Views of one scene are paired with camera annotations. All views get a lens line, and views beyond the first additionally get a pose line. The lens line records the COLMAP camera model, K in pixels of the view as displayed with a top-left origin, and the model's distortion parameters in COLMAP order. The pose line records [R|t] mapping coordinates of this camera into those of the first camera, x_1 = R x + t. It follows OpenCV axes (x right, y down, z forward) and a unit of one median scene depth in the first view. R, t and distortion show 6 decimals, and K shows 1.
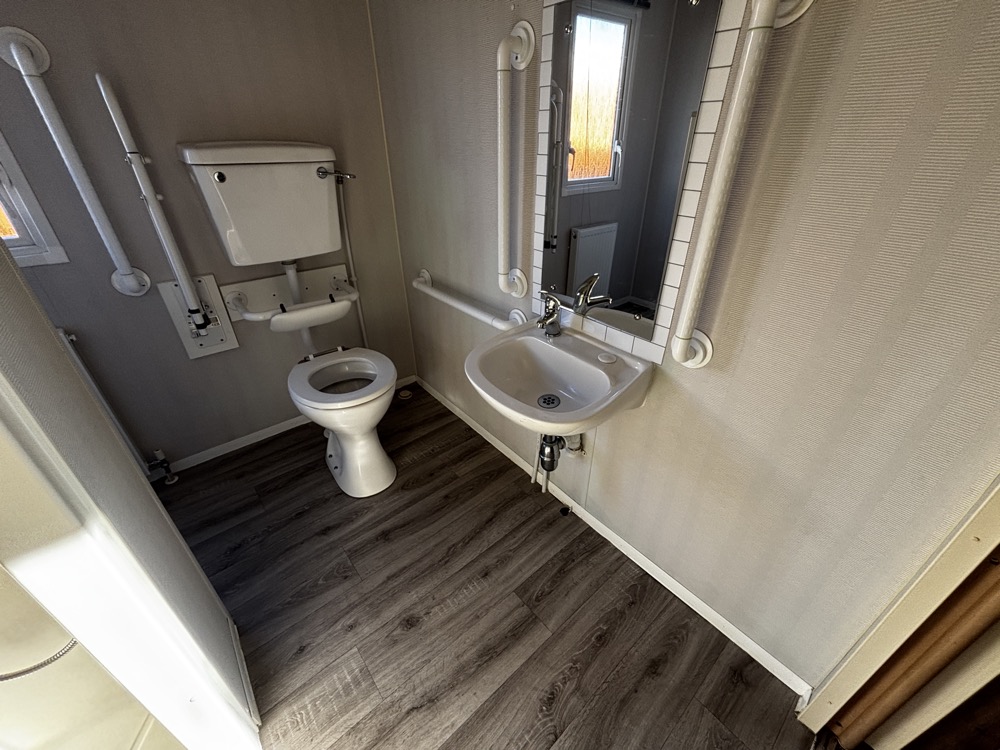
lens RADIAL K [[405.5, 0, 501.5], [0, 405.5, 371.7], [0, 0, 1]] dist [0.000003, -0.000020]
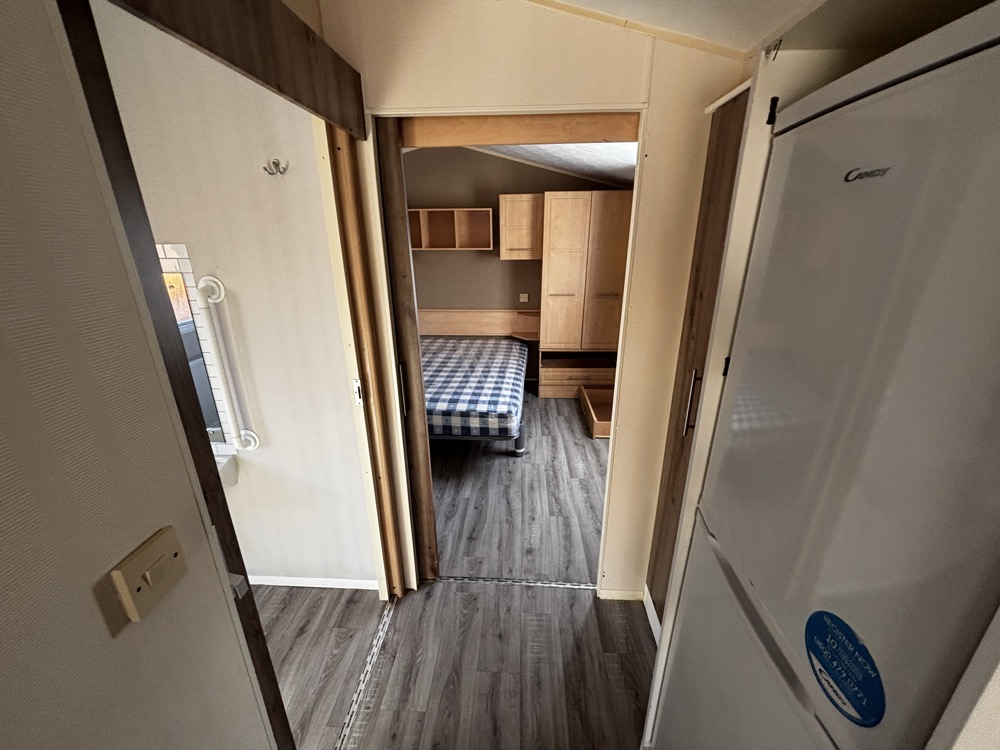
lens RADIAL K [[405.5, 0, 503.9], [0, 405.5, 373.5], [0, 0, 1]] dist [0.000003, -0.000020]
pose [[0.684493, -0.240452, 0.688224, -1.809957], [0.367407, 0.929166, -0.040782, 0.166122], [-0.629668, 0.280774, 0.724351, -0.863441]]
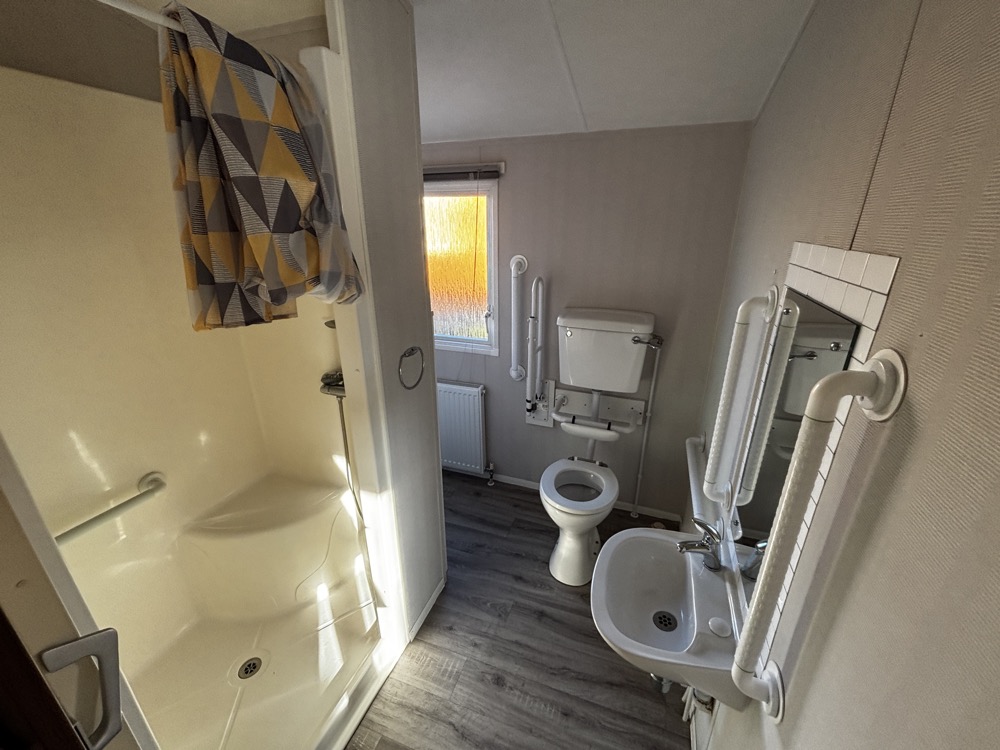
lens RADIAL K [[405.5, 0, 501.5], [0, 405.5, 369.7], [0, 0, 1]] dist [0.000003, -0.000020]
pose [[0.501220, 0.297958, -0.812404, 0.480754], [-0.438574, 0.896800, 0.058329, -0.317843], [0.745943, 0.327064, 0.580171, -0.065276]]
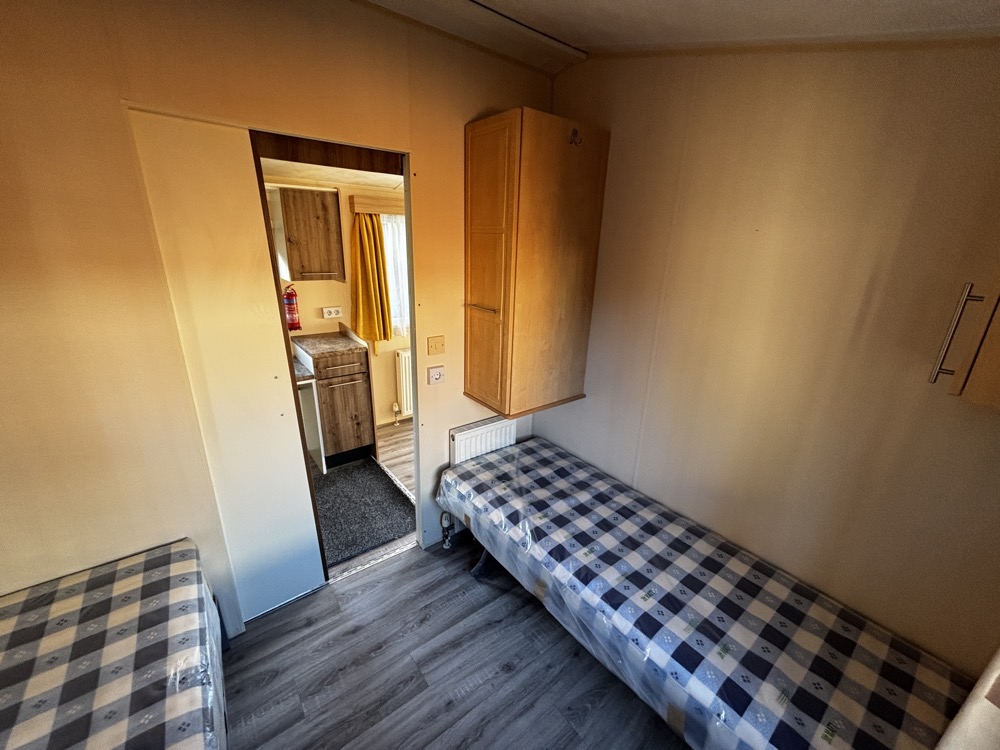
lens RADIAL K [[405.5, 0, 493.5], [0, 405.5, 384.8], [0, 0, 1]] dist [0.000003, -0.000020]
pose [[-0.997756, -0.043410, 0.050967, -0.182331], [0.011425, 0.639716, 0.768526, -0.953673], [-0.065966, 0.767384, -0.637785, 1.023693]]
